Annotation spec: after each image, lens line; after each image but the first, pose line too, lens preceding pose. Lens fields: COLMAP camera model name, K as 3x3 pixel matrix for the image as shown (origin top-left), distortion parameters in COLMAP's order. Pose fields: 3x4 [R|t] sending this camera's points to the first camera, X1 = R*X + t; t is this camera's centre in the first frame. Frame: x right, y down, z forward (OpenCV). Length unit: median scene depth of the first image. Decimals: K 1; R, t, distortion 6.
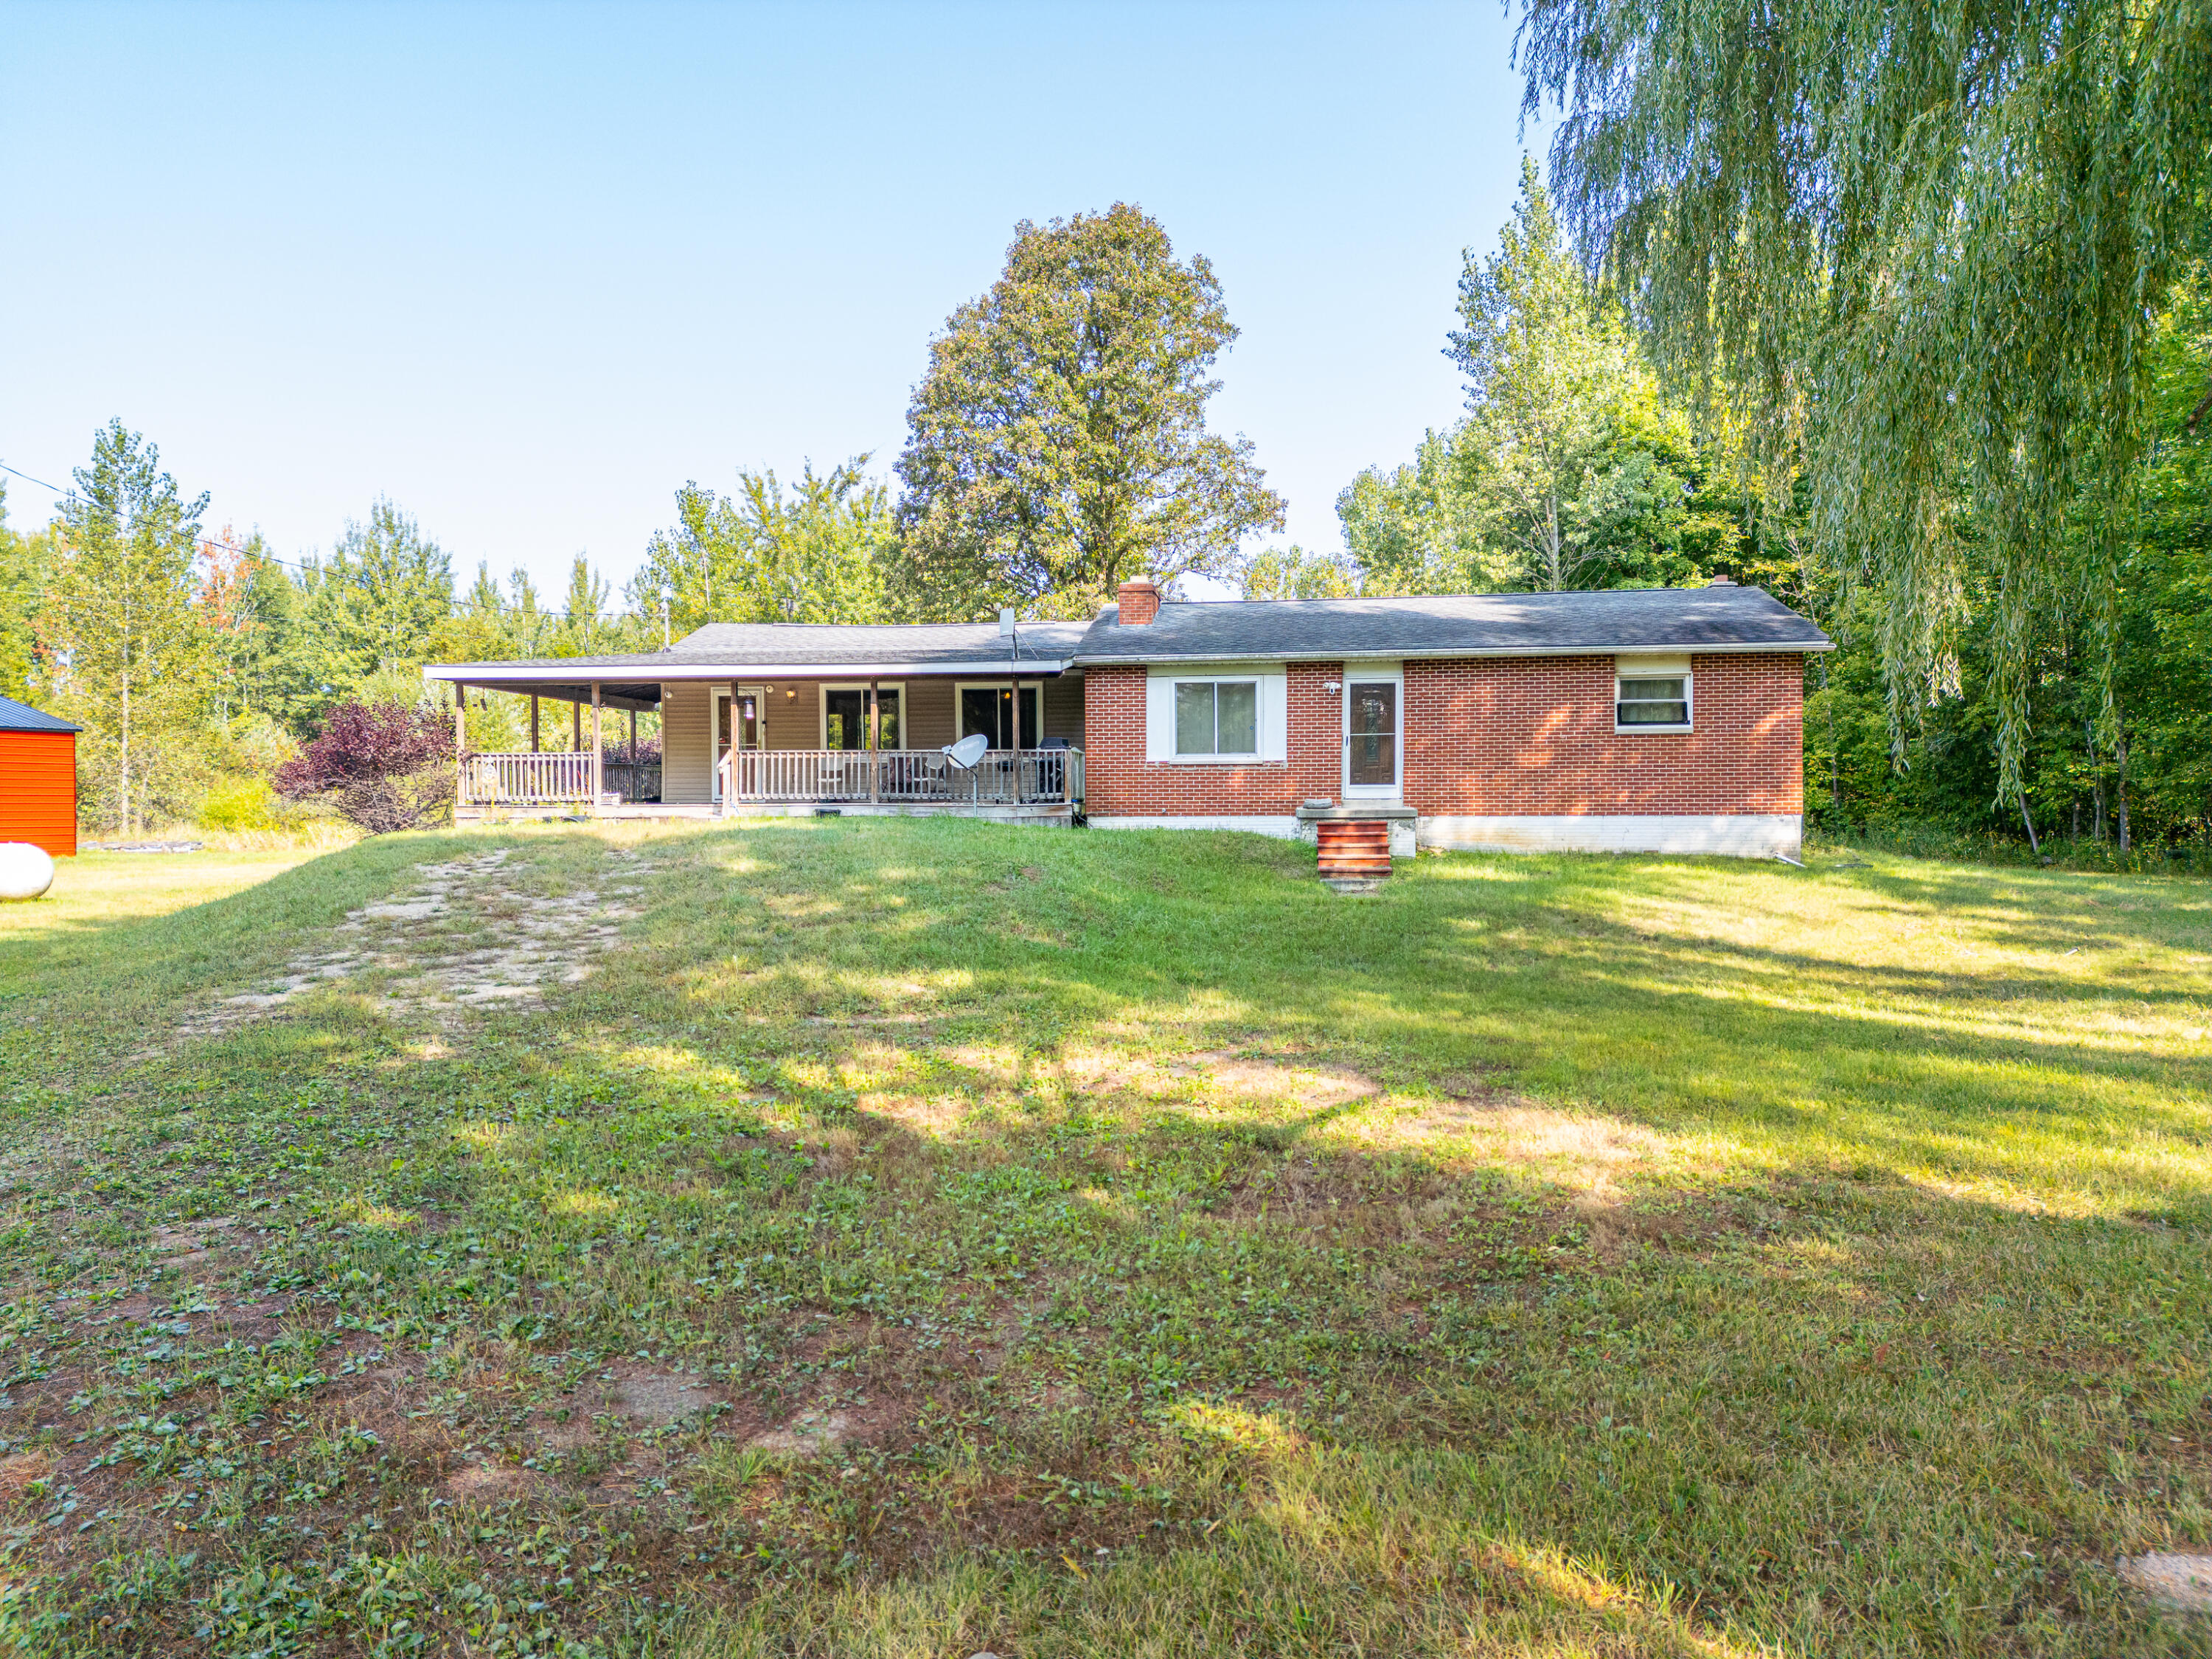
lens RADIAL K [[1559.8, 0, 1103.0], [0, 1559.8, 825.8], [0, 0, 1]] dist [0.073805, -0.064681]
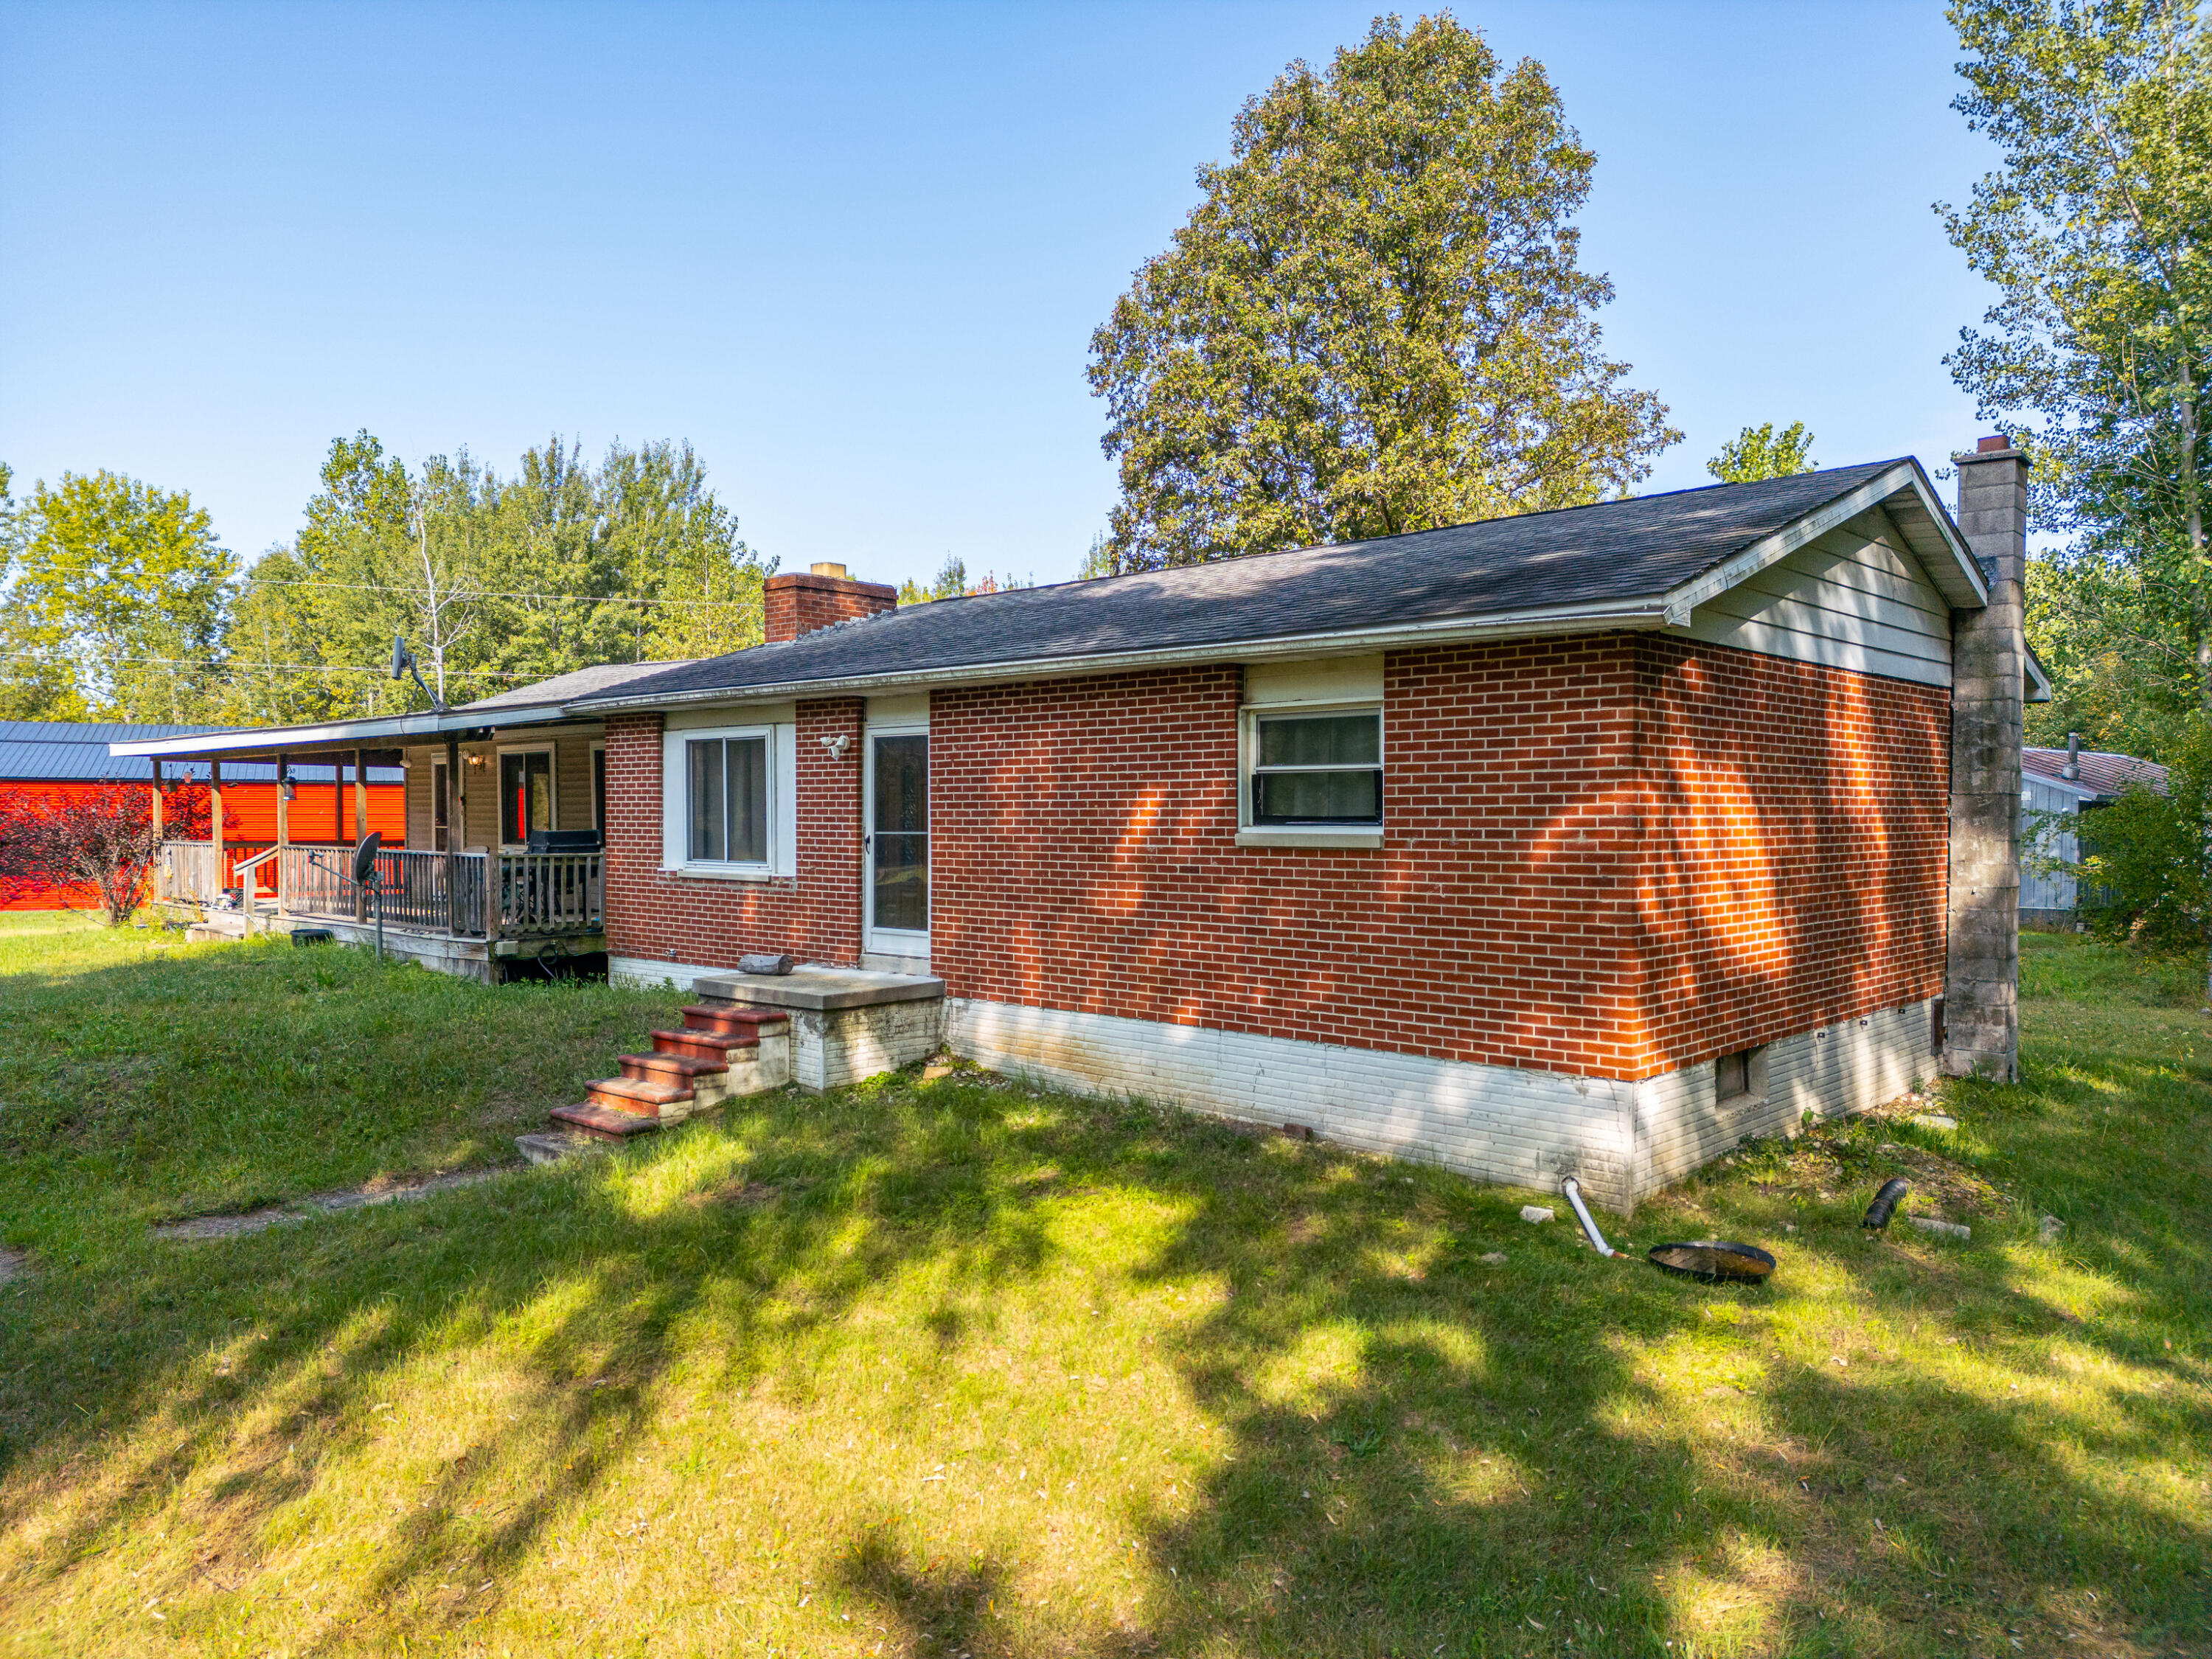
lens RADIAL K [[1559.8, 0, 1097.1], [0, 1559.8, 835.8], [0, 0, 1]] dist [0.073805, -0.064681]
pose [[0.819084, 0.013889, -0.573505, 0.447179], [-0.016622, 0.999862, 0.000475, -0.050222], [0.573432, 0.009144, 0.819202, 0.519084]]
